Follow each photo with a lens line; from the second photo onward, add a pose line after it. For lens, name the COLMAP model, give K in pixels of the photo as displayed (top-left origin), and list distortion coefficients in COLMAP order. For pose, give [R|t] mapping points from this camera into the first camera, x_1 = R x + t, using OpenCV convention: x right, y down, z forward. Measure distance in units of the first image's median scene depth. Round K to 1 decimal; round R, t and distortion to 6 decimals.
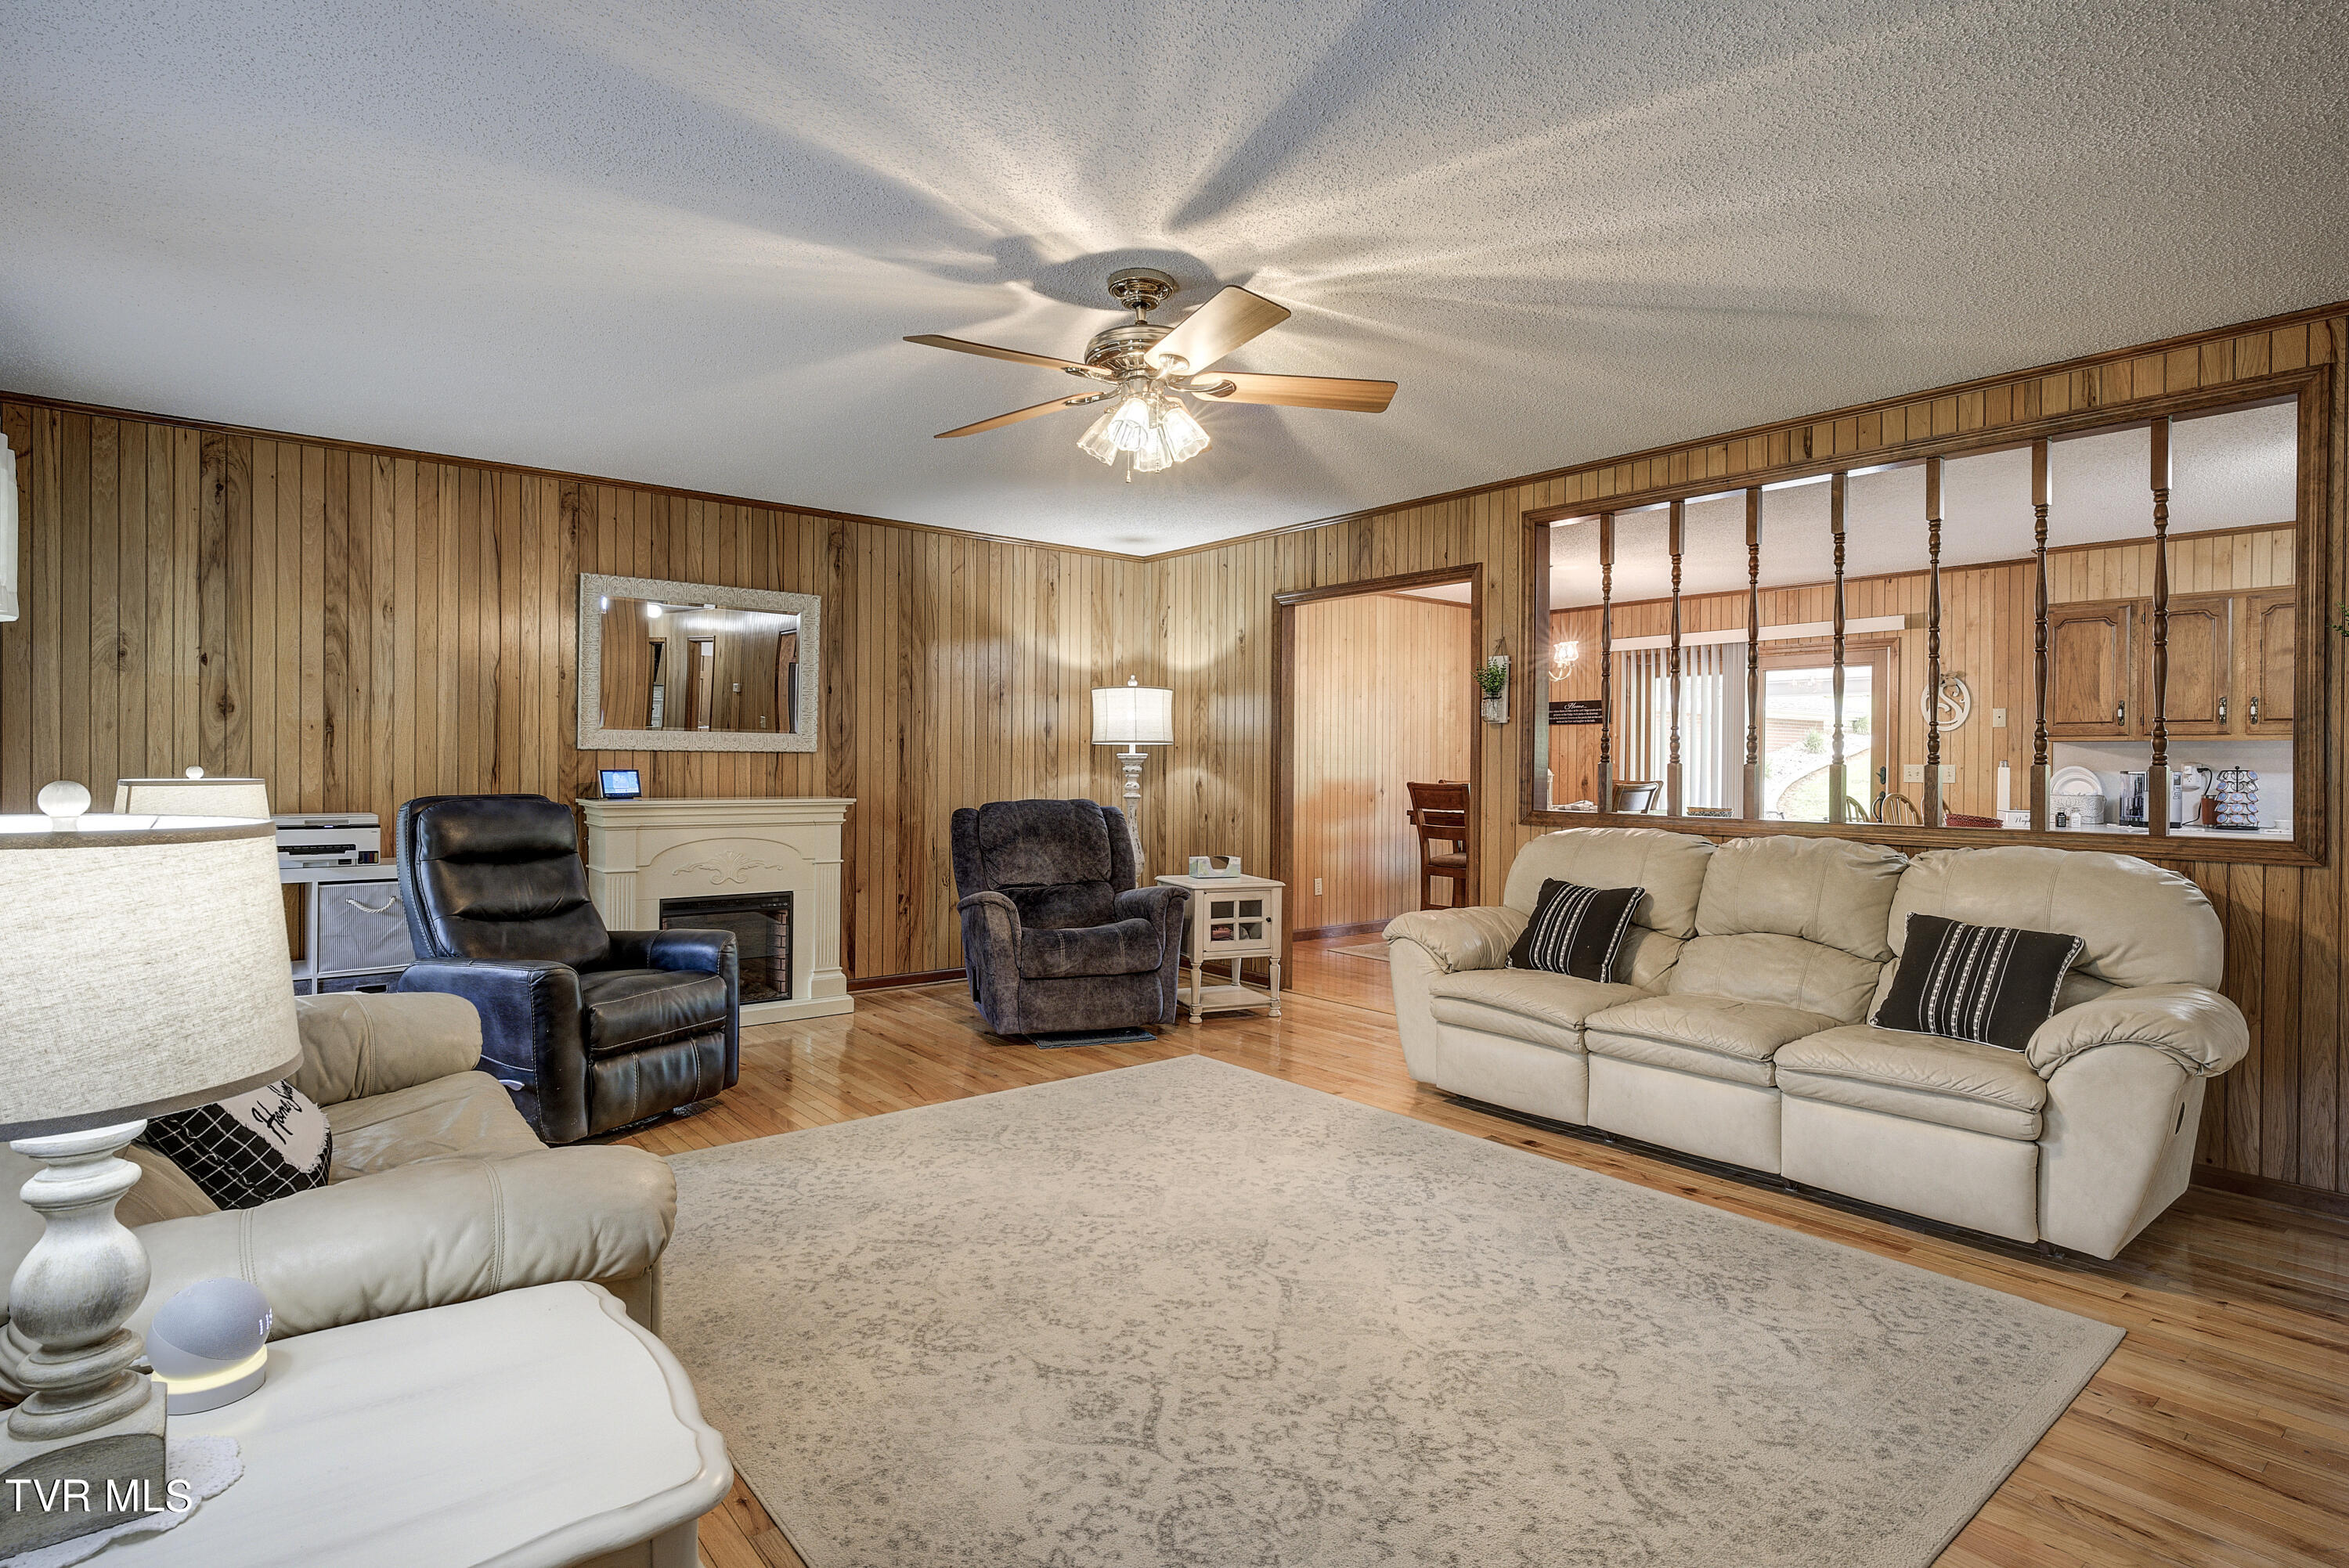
lens RADIAL K [[1208.2, 0, 1191.5], [0, 1208.2, 765.1], [0, 0, 1]] dist [-0.004544, -0.000762]
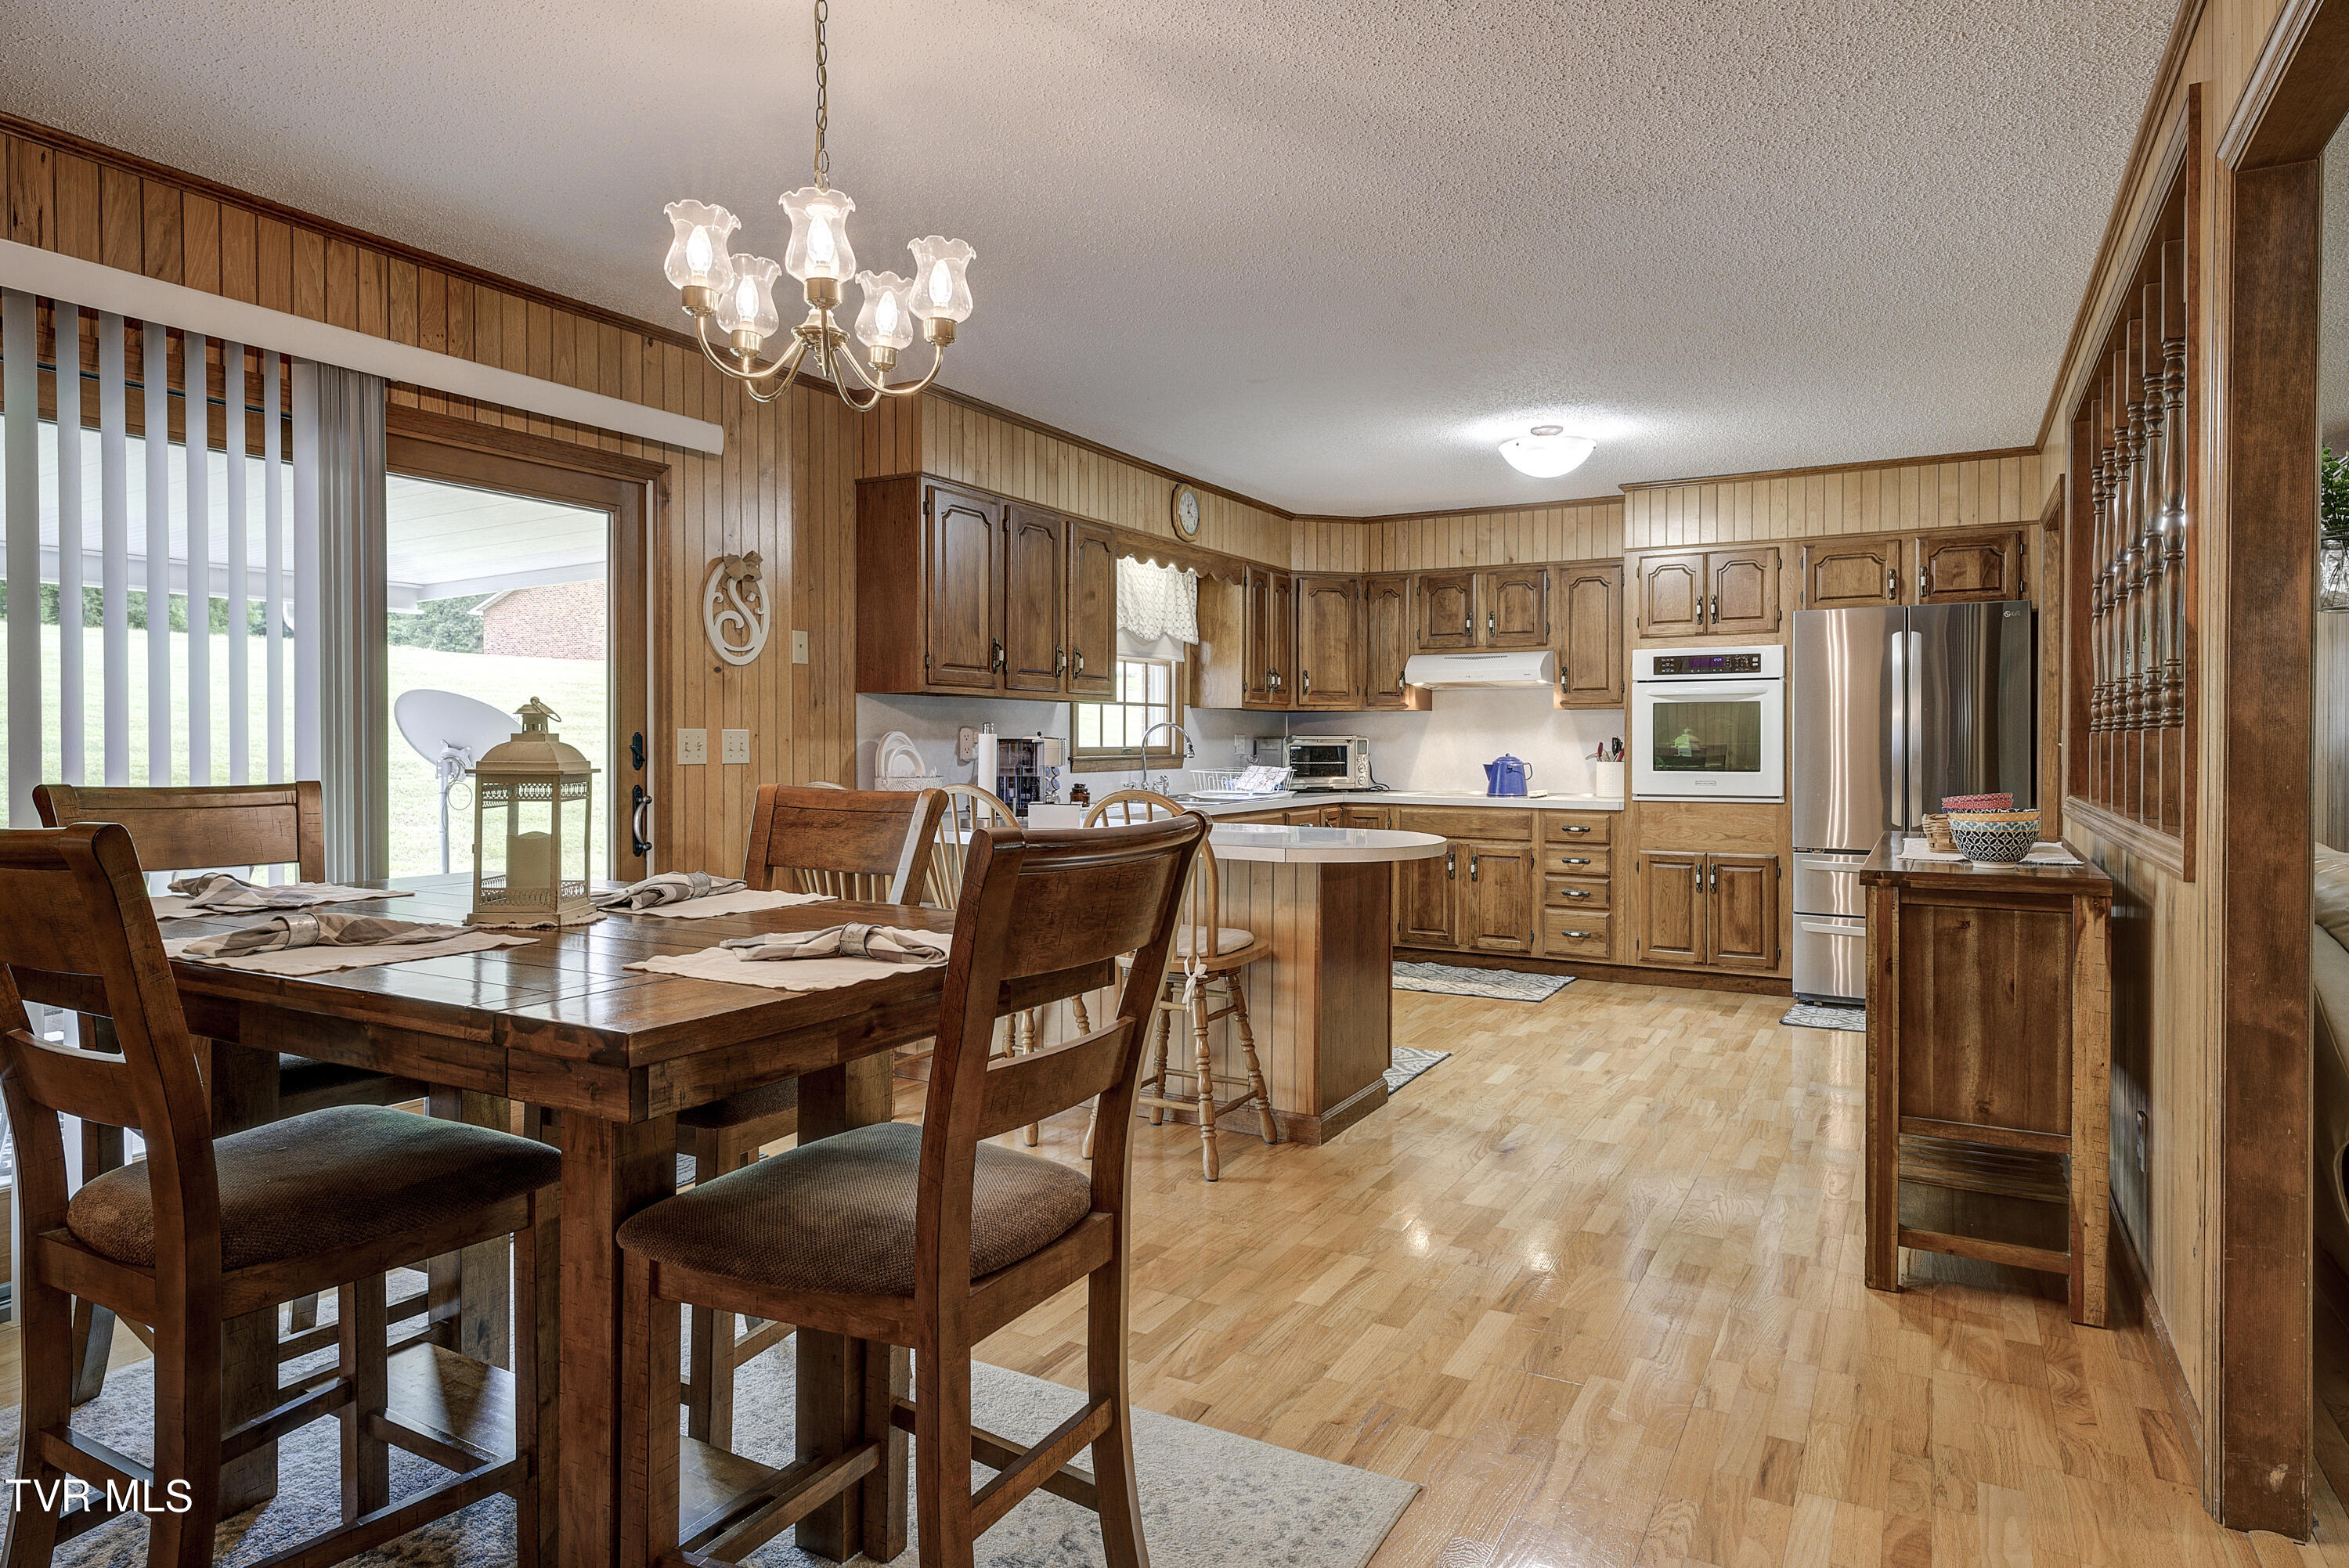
lens RADIAL K [[1342.8, 0, 1188.5], [0, 1342.8, 753.7], [0, 0, 1]] dist [0.008158, -0.005933]
pose [[-0.354472, -0.015320, 0.934941, 0.006638], [-0.002510, 0.999878, 0.015432, 0.002130], [-0.935063, 0.003124, -0.354467, 1.951754]]
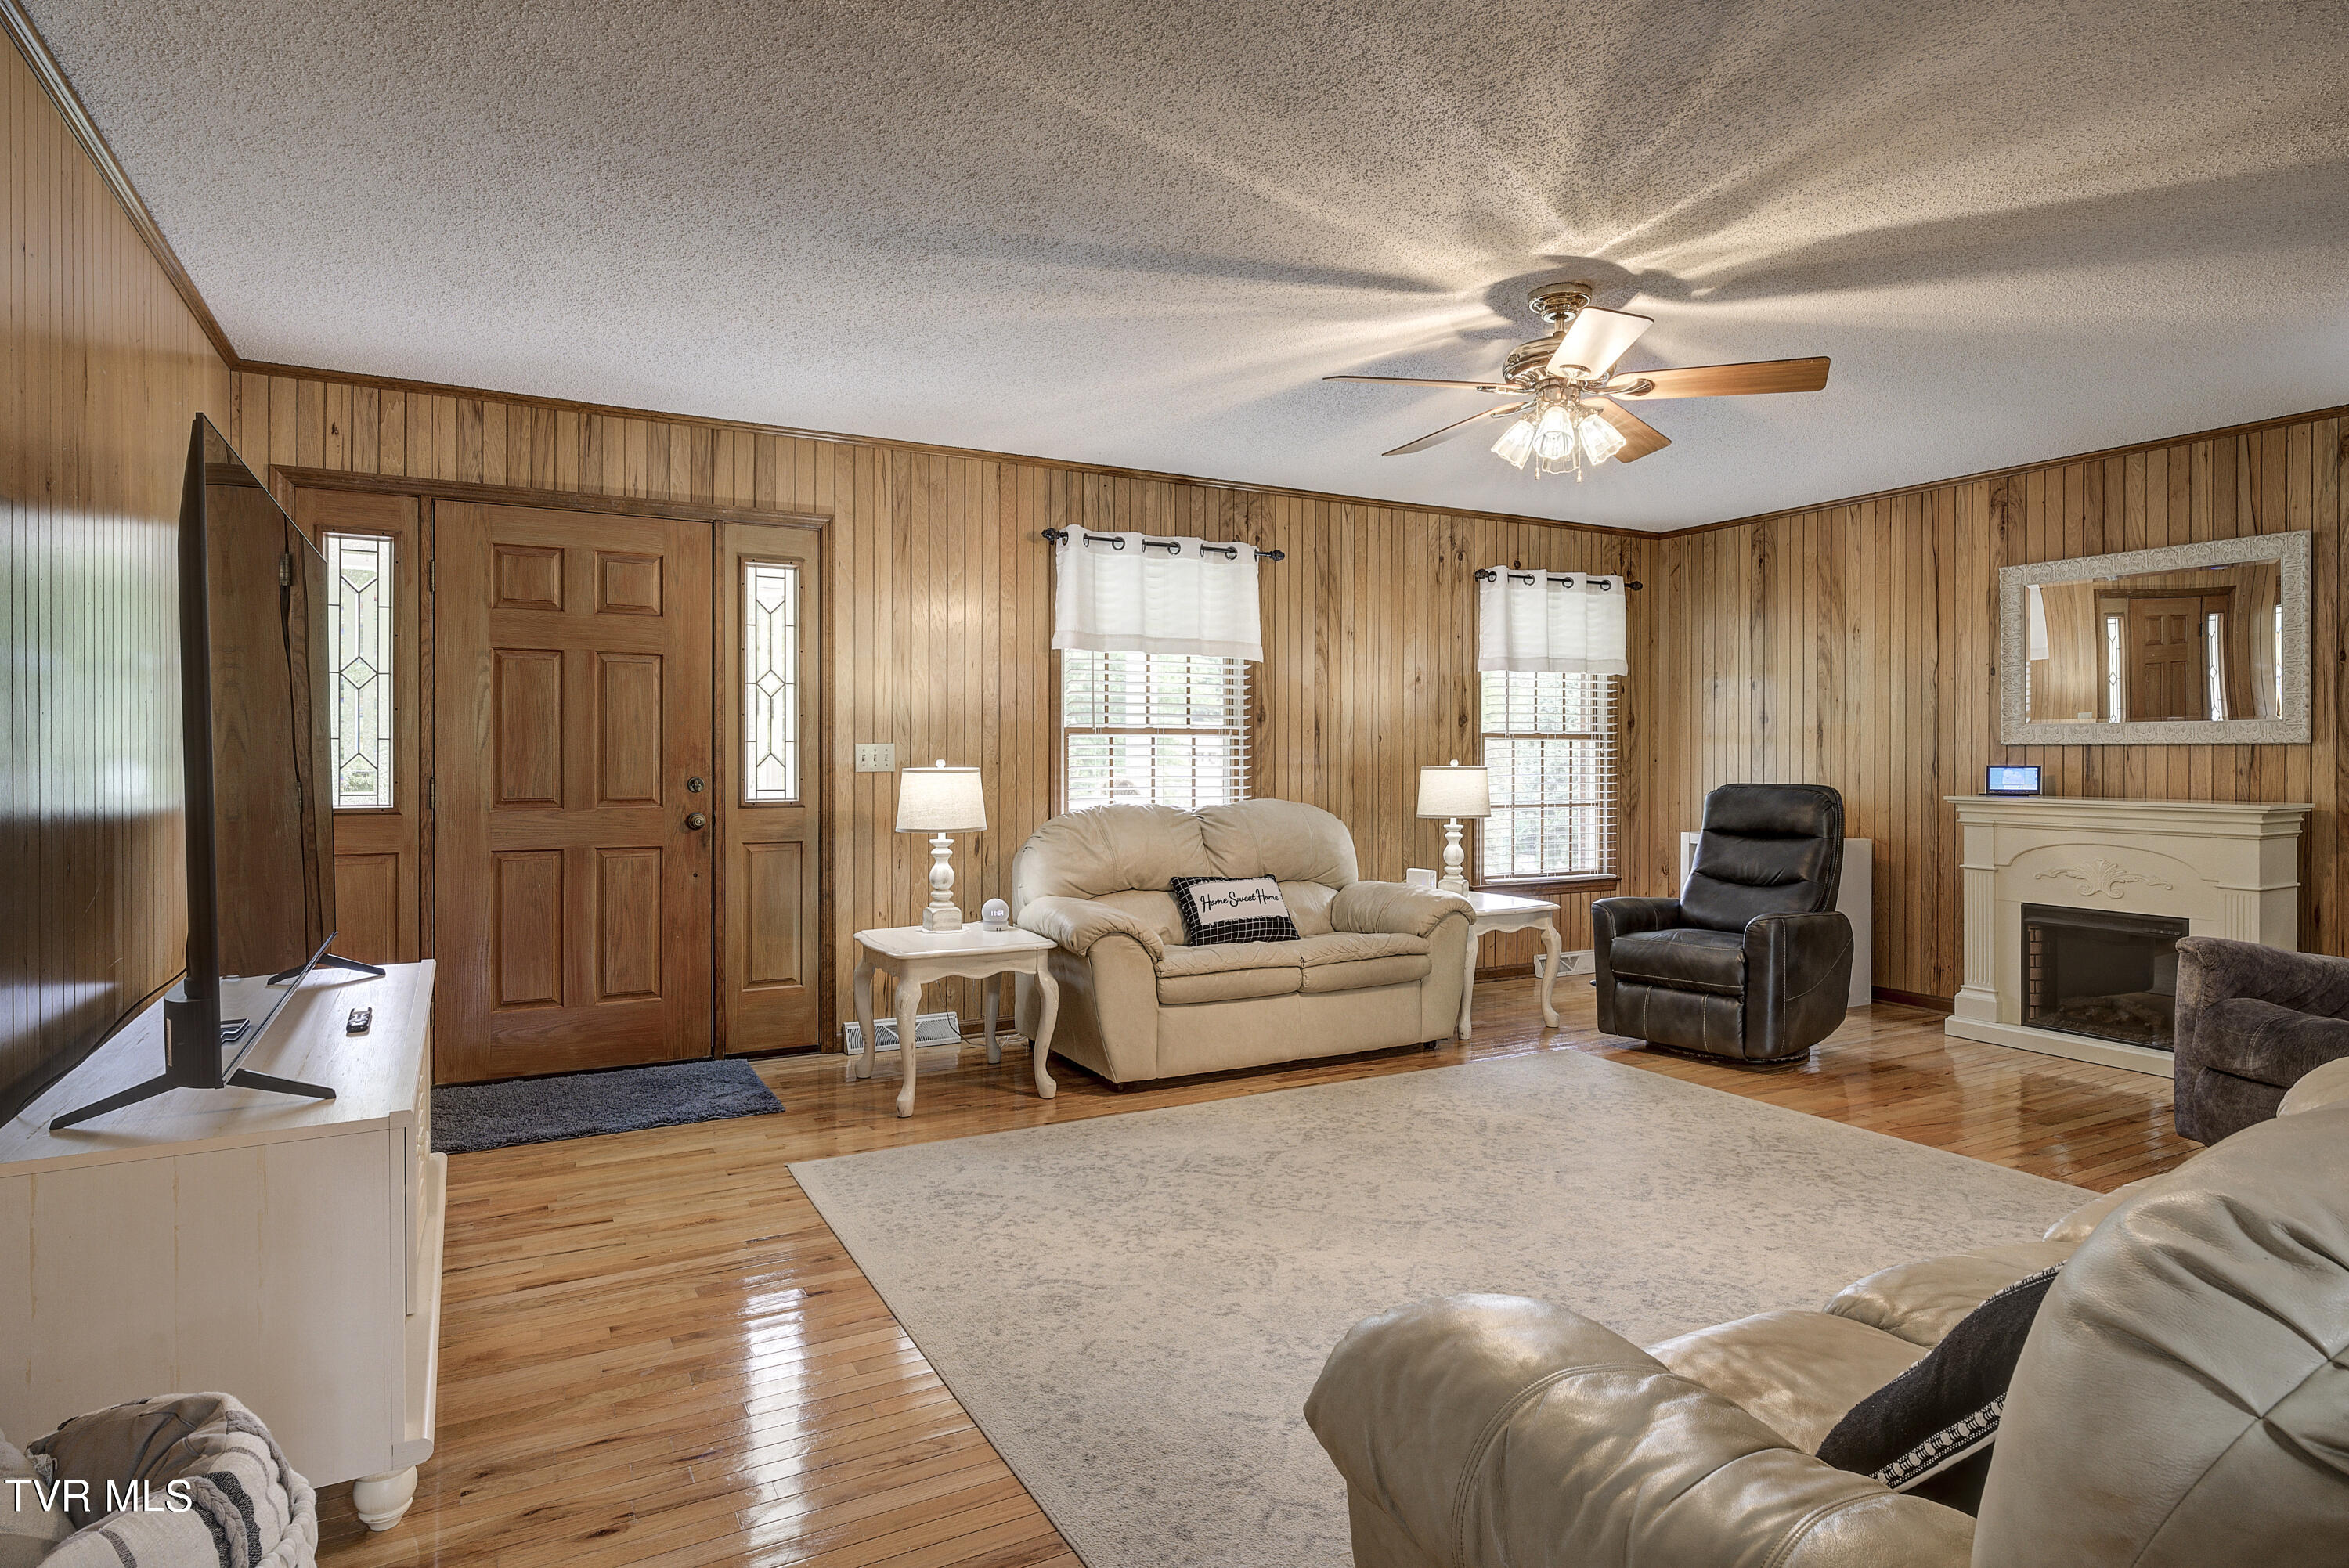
lens RADIAL K [[1288.8, 0, 1162.3], [0, 1288.8, 767.6], [0, 0, 1]] dist [0.003124, -0.003515]
pose [[-0.197951, 0.002454, -0.980209, 0.907755], [-0.003750, 0.999988, 0.003260, 0.006109], [0.980205, 0.004322, -0.197939, 0.714354]]
